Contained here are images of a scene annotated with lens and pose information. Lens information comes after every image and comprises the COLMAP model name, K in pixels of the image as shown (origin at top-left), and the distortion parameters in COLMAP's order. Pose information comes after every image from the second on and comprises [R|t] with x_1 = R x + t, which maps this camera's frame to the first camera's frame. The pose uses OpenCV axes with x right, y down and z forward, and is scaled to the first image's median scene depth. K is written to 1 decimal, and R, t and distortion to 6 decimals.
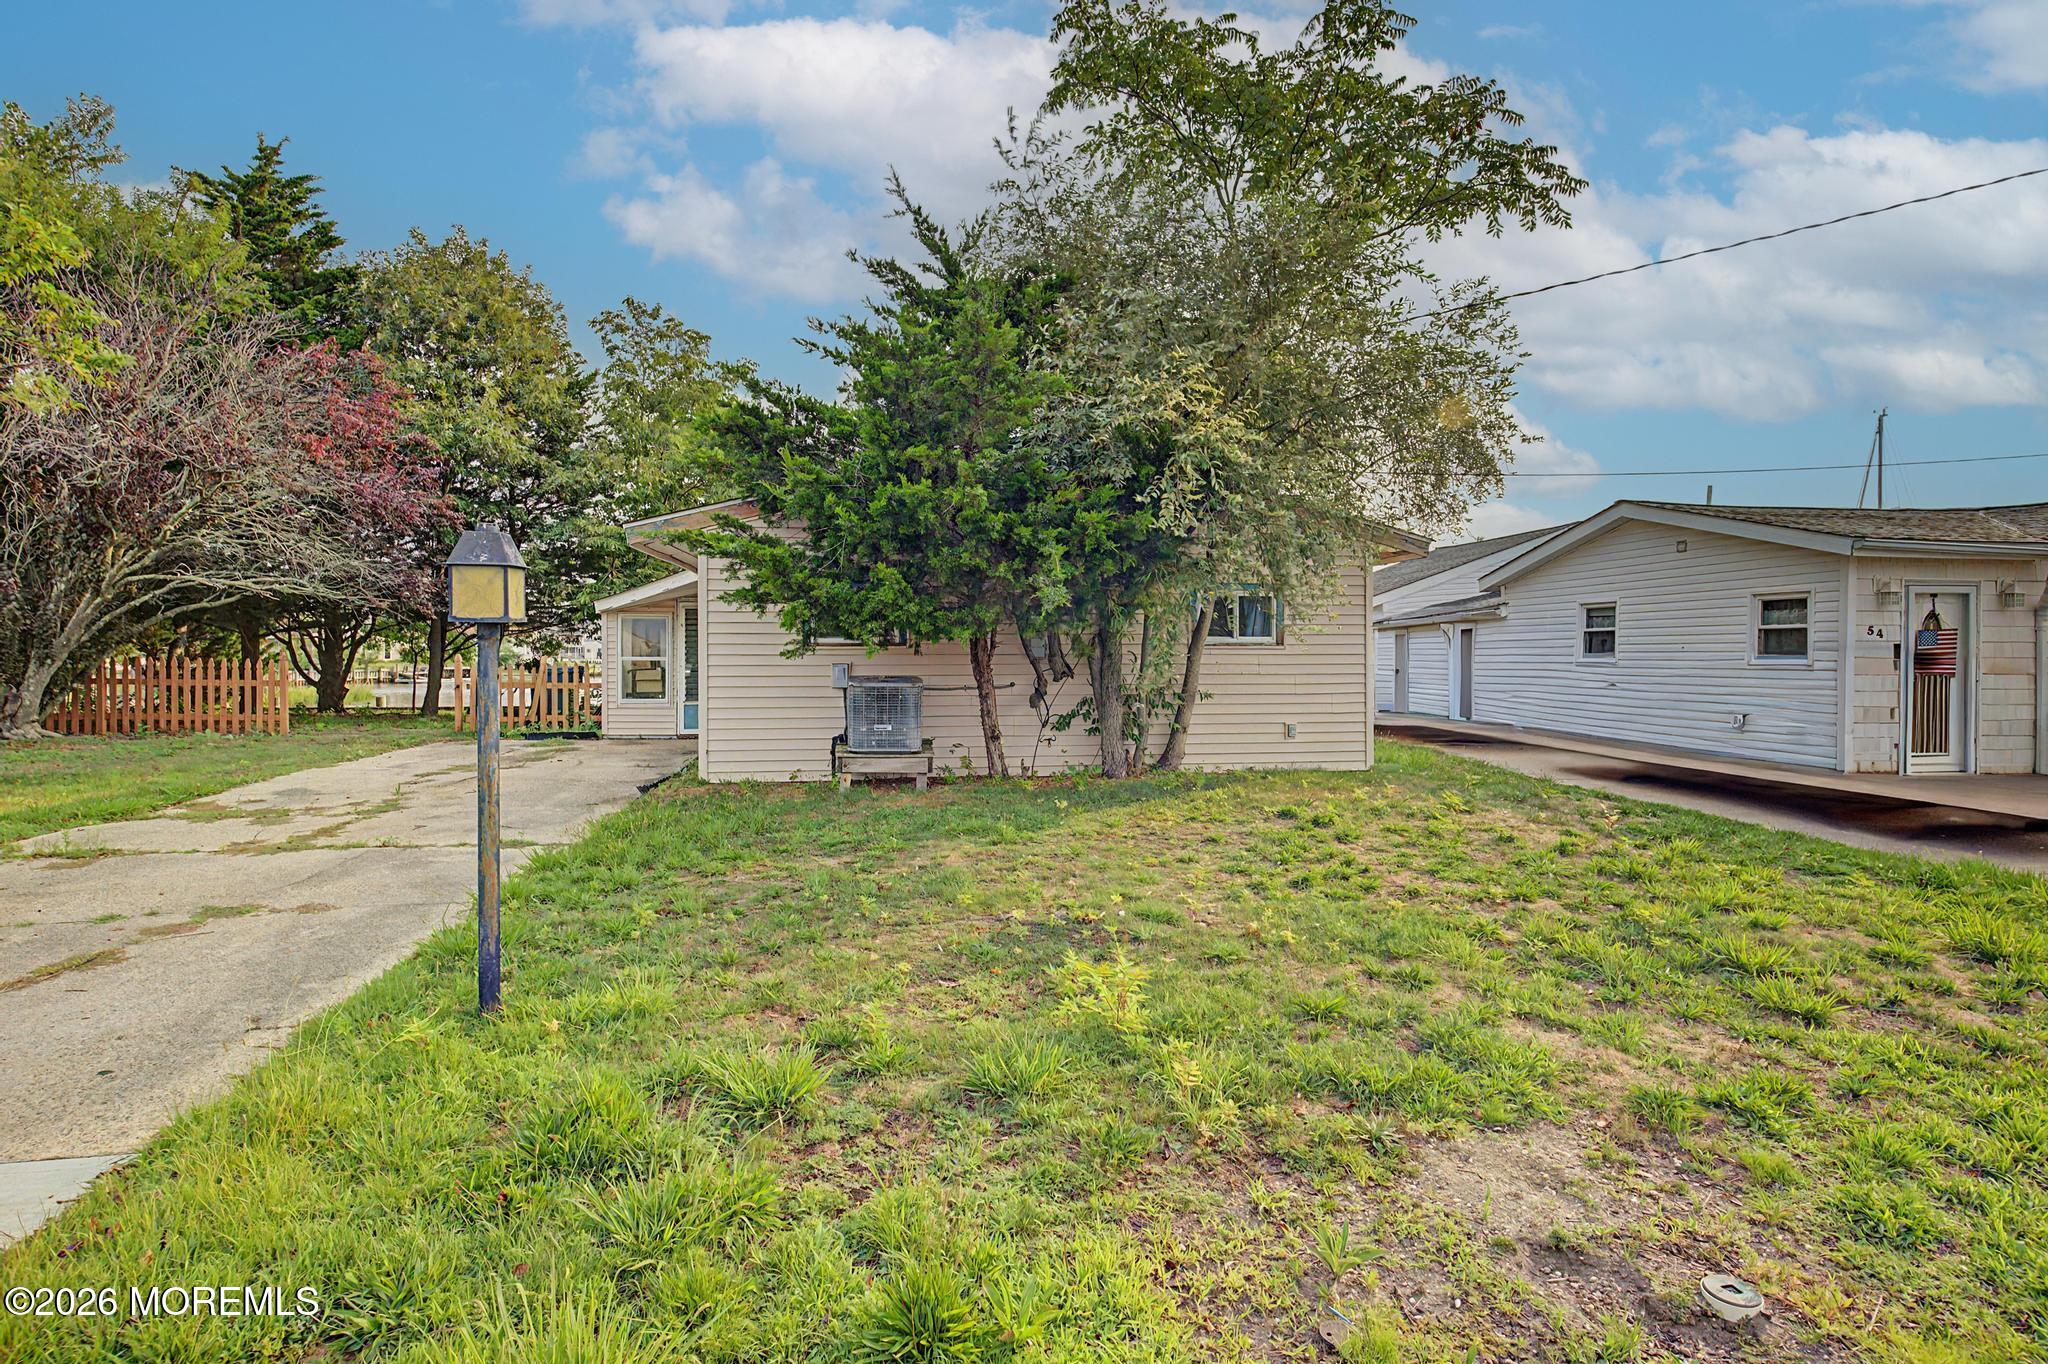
lens RADIAL K [[985.8, 0, 1032.5], [0, 985.8, 672.1], [0, 0, 1]] dist [-0.009775, 0.002189]
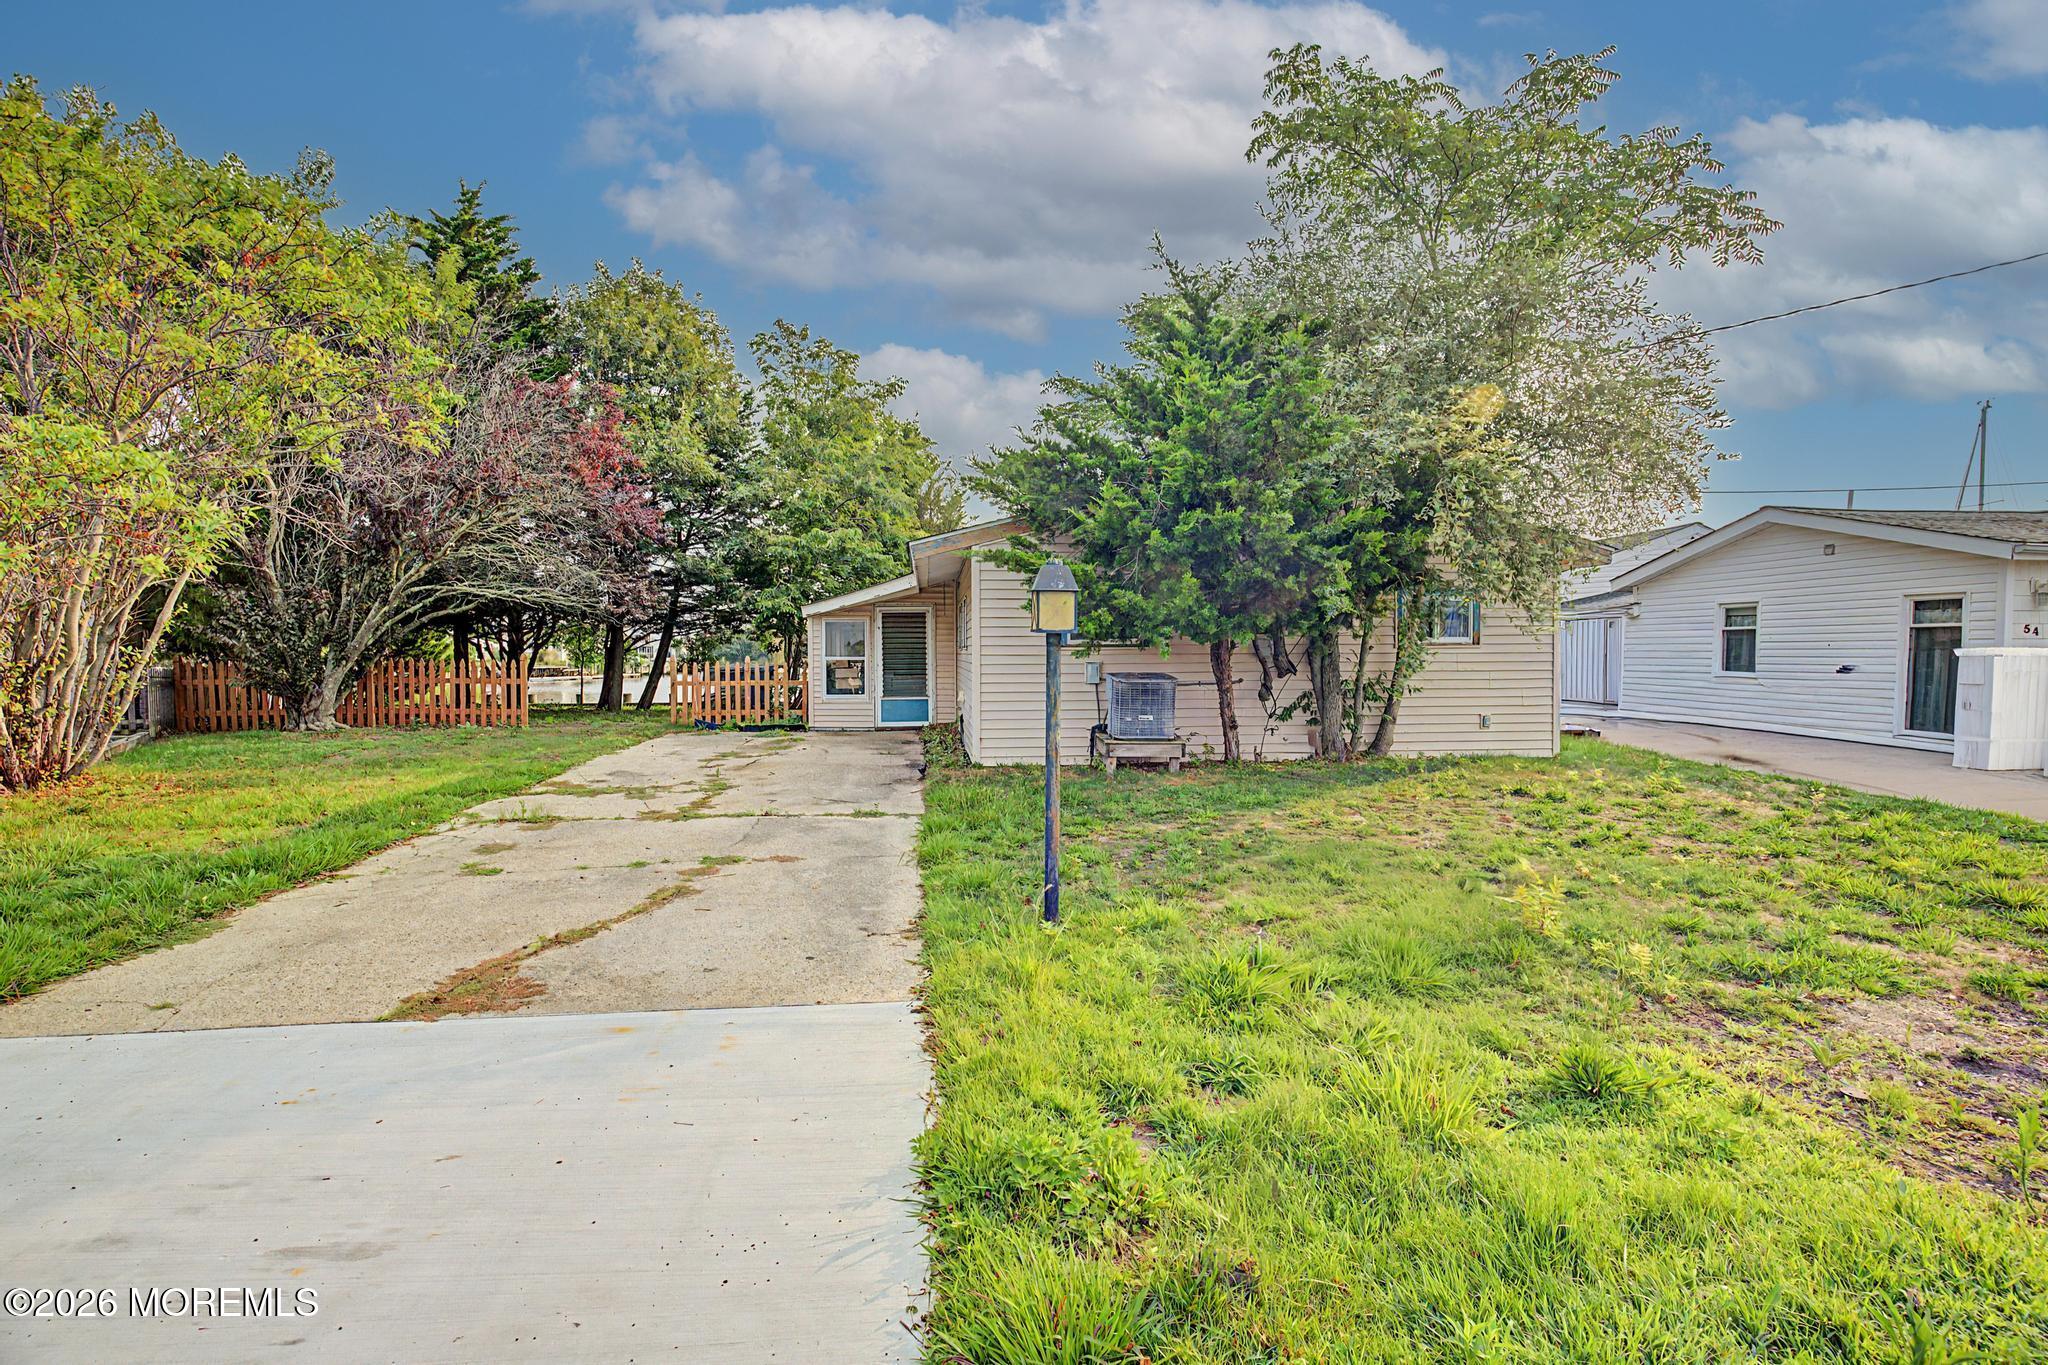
lens RADIAL K [[985.8, 0, 1017.6], [0, 985.8, 691.0], [0, 0, 1]] dist [-0.009775, 0.002189]
pose [[0.998672, -0.001126, -0.051511, -0.211139], [0.002216, 0.999775, 0.021112, 0.000405], [0.051475, -0.021198, 0.998449, -0.136628]]
